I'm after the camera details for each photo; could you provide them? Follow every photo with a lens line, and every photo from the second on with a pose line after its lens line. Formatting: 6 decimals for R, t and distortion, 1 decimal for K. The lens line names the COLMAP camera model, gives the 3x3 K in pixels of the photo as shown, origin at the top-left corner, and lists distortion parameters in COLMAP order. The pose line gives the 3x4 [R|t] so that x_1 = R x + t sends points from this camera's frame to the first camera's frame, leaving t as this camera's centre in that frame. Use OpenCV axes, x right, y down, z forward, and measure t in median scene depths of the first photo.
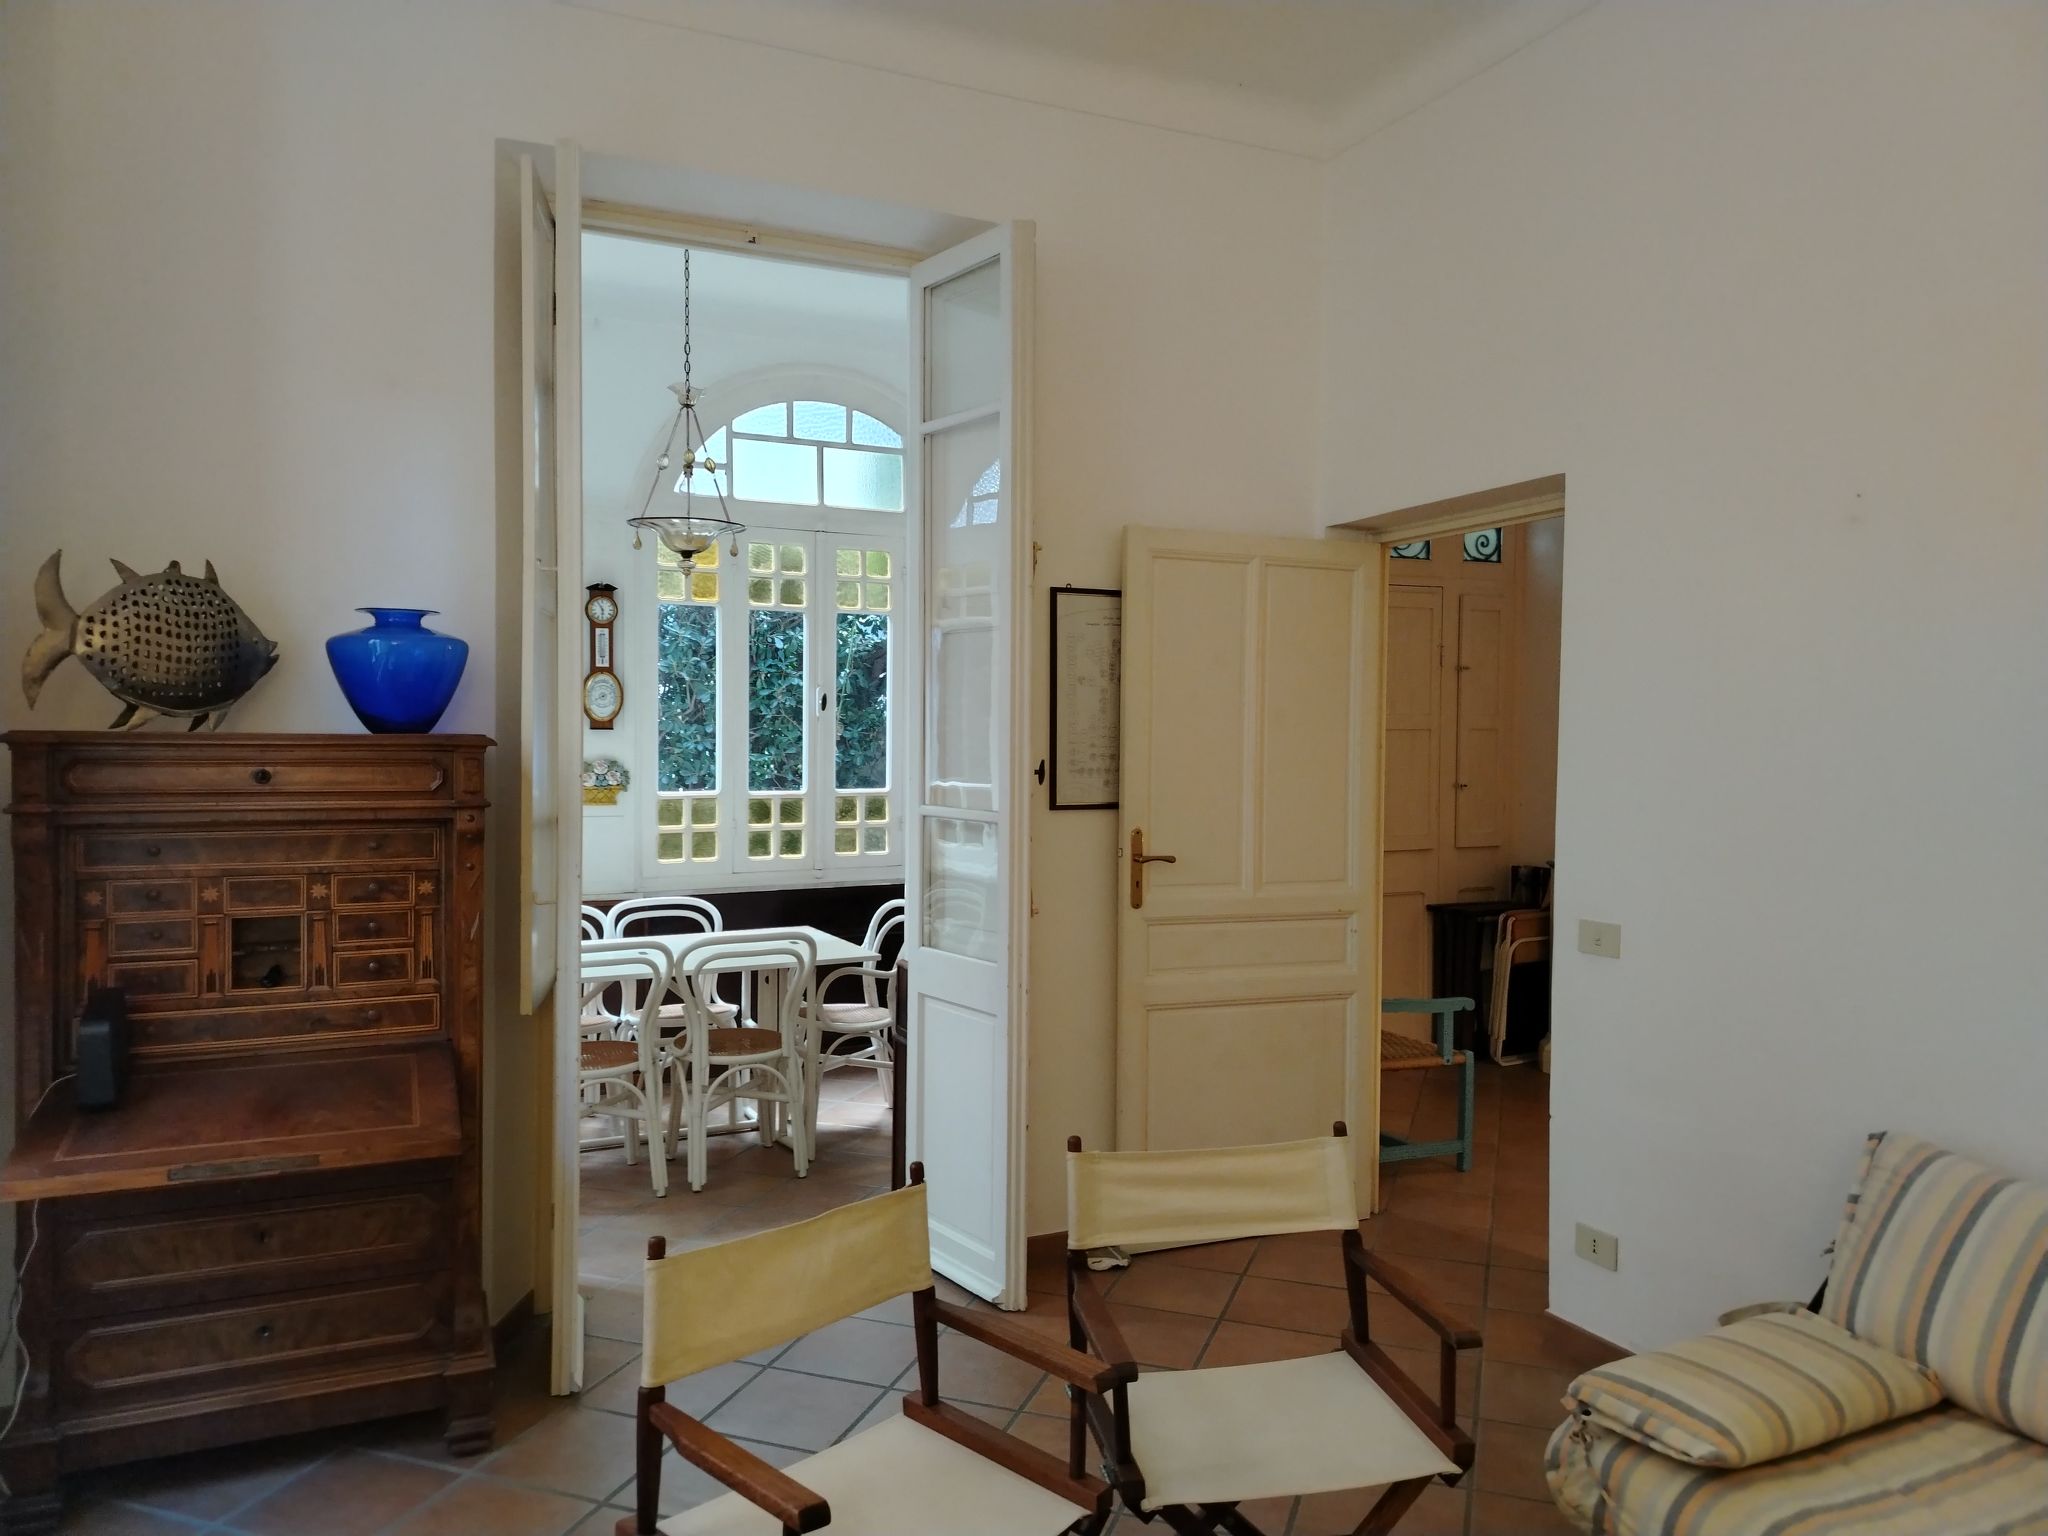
lens RADIAL K [[1410.3, 0, 1024.0], [0, 1410.3, 768.0], [0, 0, 1]] dist [0.070447, -0.054847]
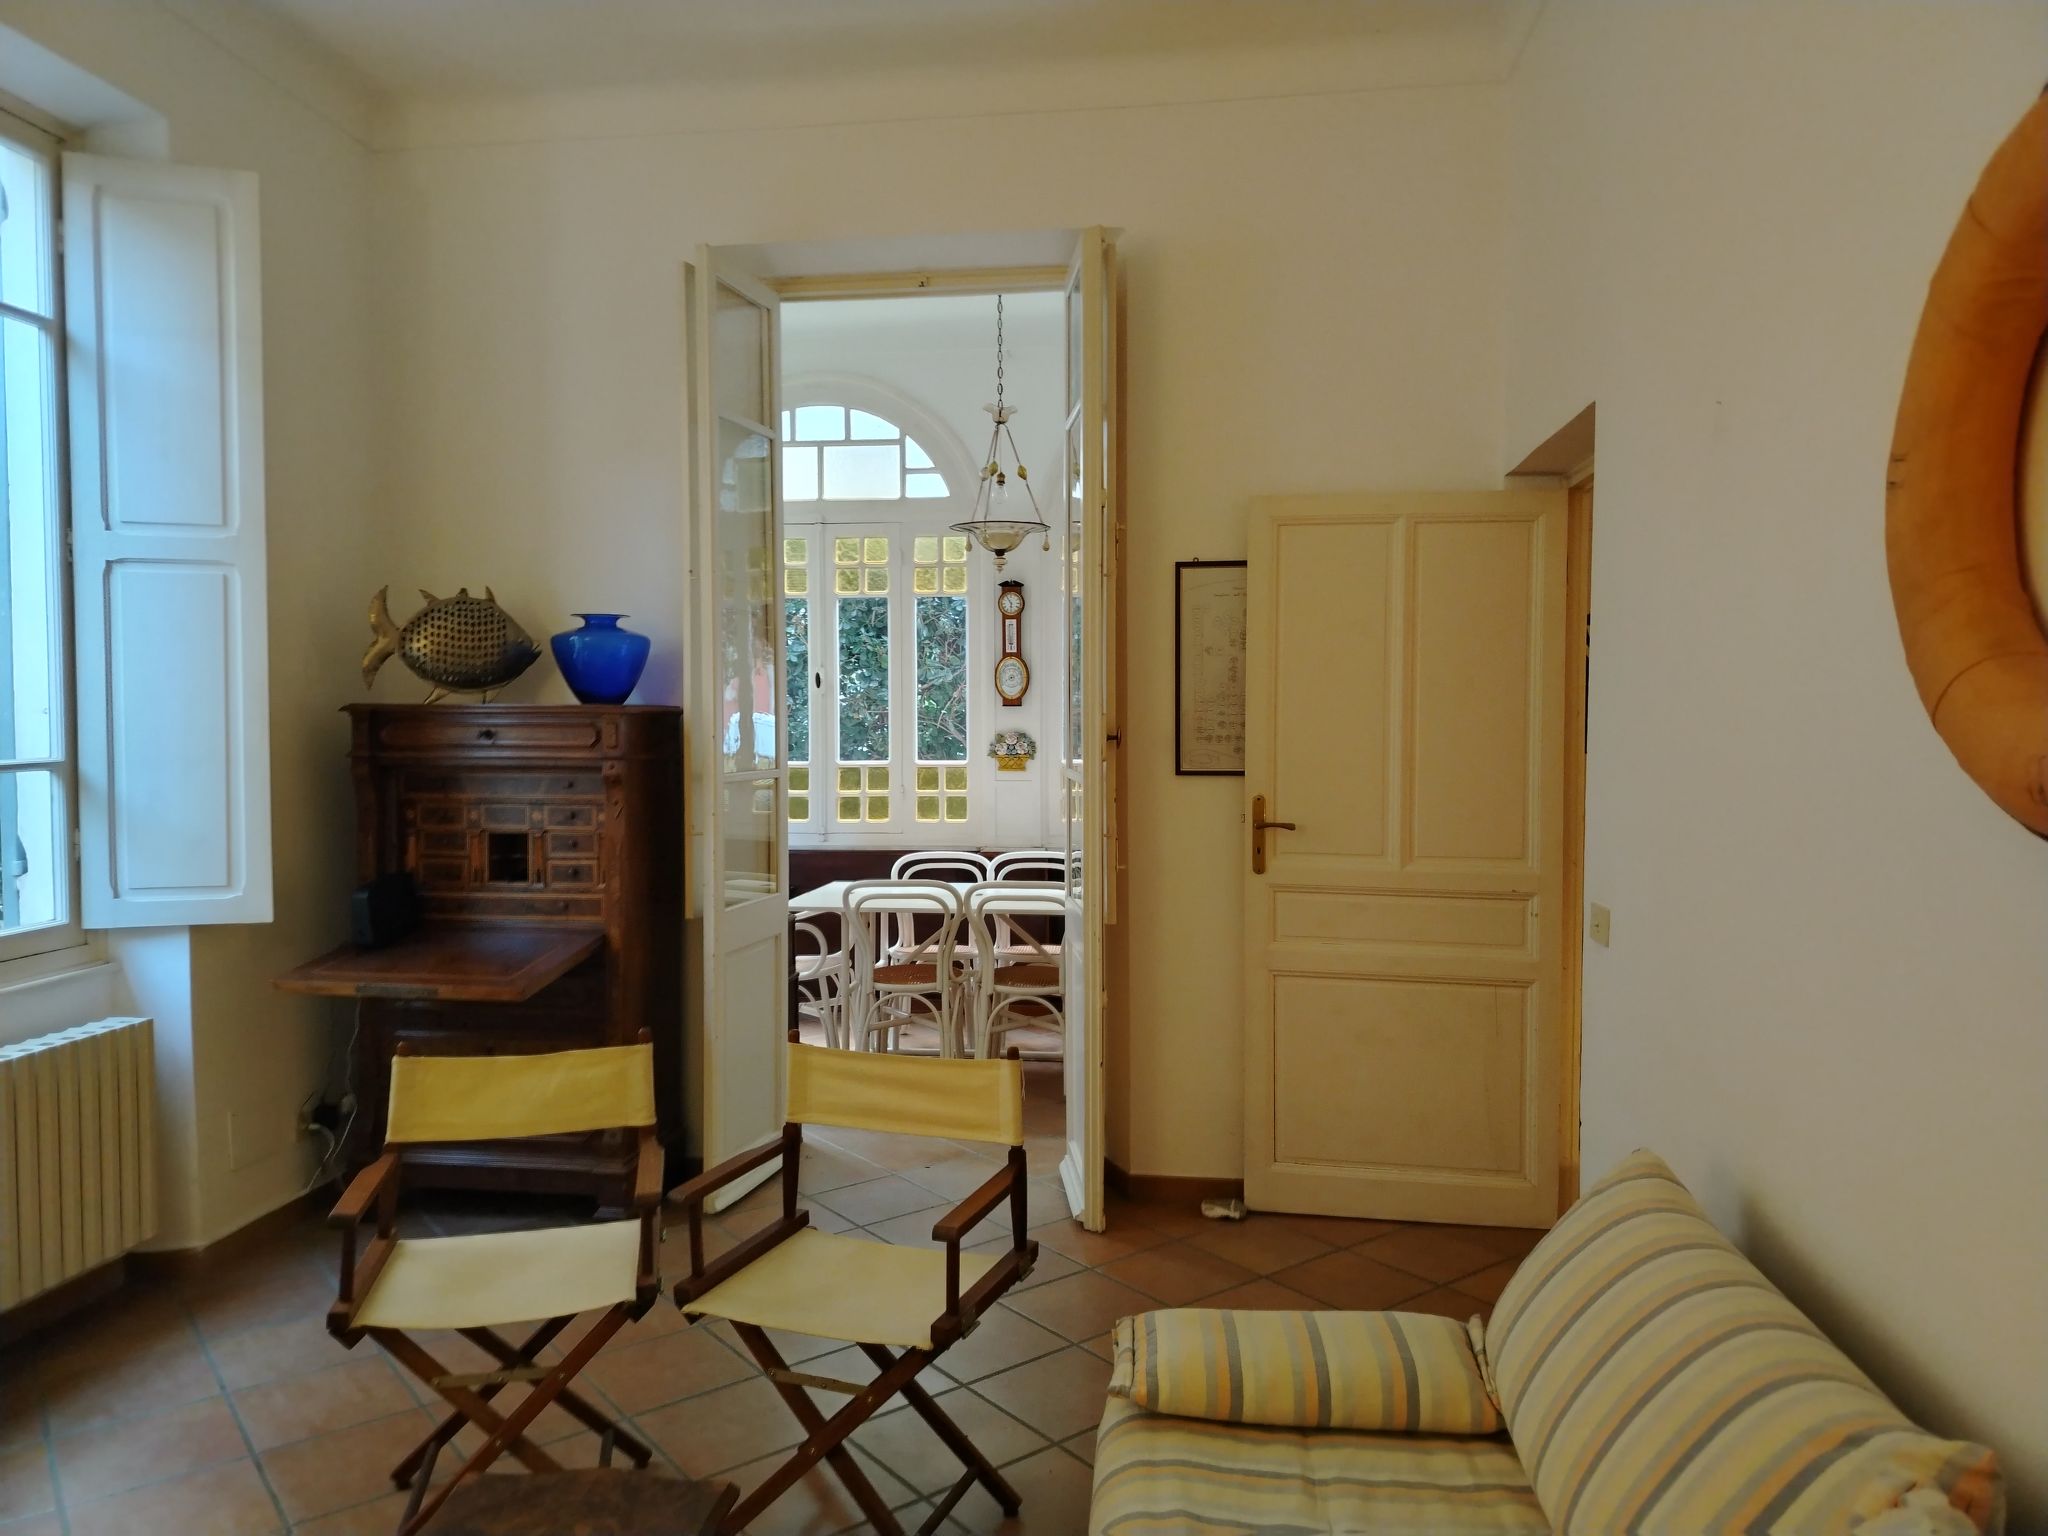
lens RADIAL K [[1385.3, 0, 1024.0], [0, 1385.3, 768.0], [0, 0, 1]] dist [0.061821, -0.000759]
pose [[0.845104, 0.014467, -0.534407, 0.469774], [-0.008107, 0.999866, 0.014247, 0.010624], [0.534541, -0.007708, 0.845107, 0.065226]]
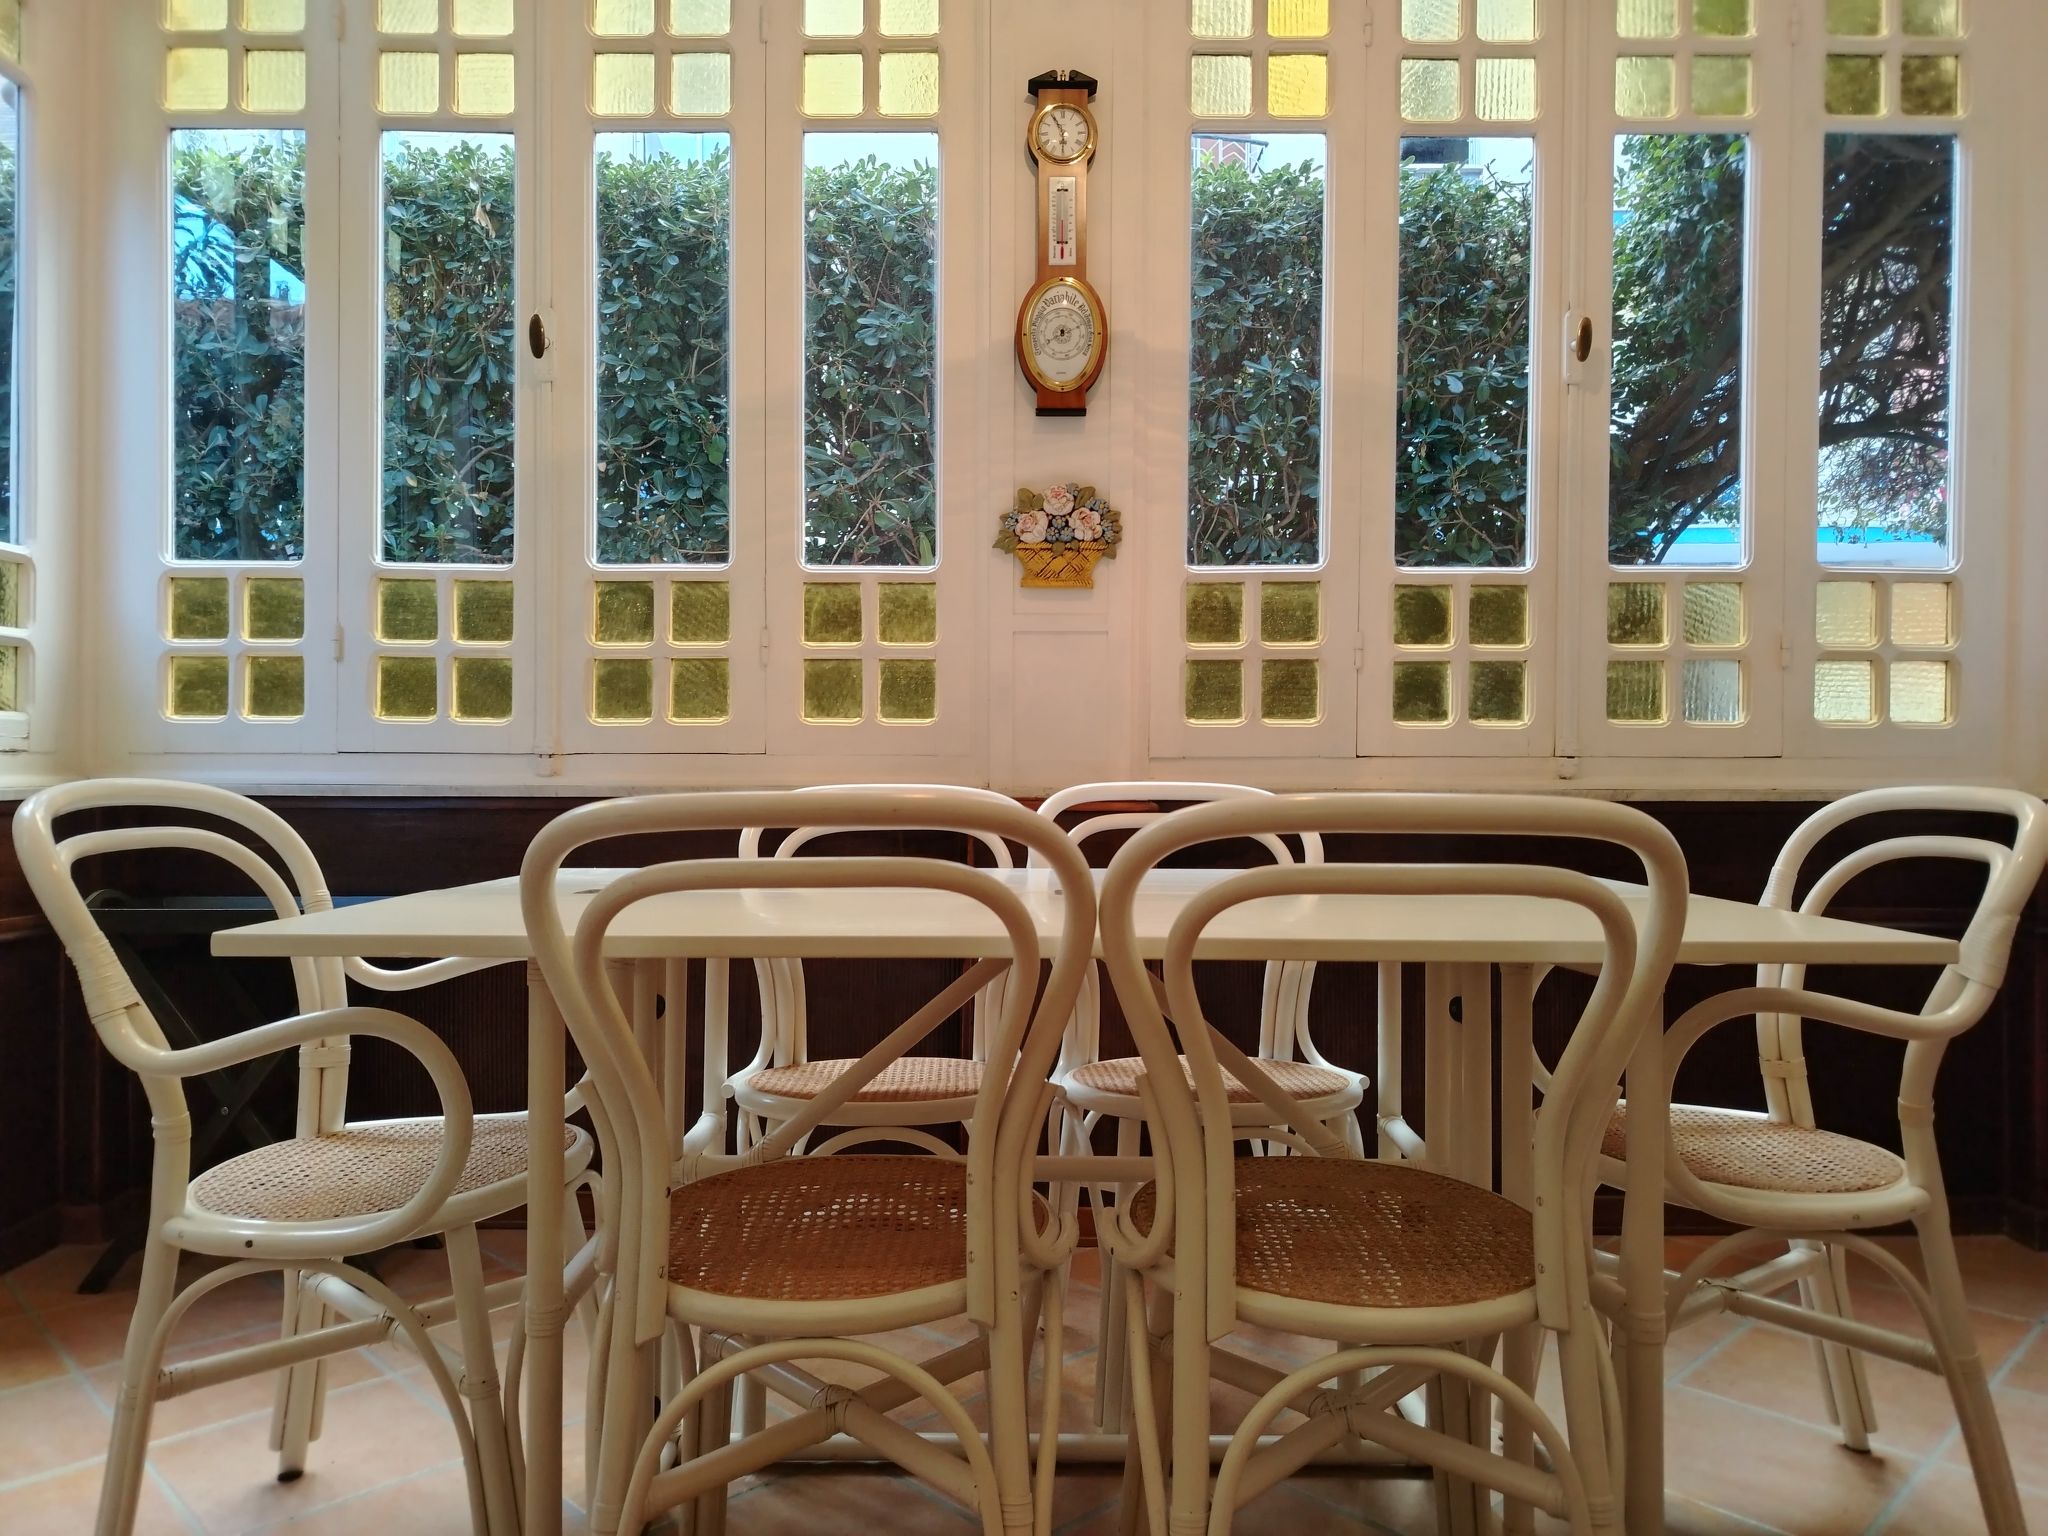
lens RADIAL K [[1410.3, 0, 1024.0], [0, 1410.3, 768.0], [0, 0, 1]] dist [0.070447, -0.054847]
pose [[0.901623, -0.000731, -0.432523, -0.172115], [-0.010098, 0.999690, -0.022740, 0.137196], [0.432406, 0.024871, 0.901336, 0.882814]]
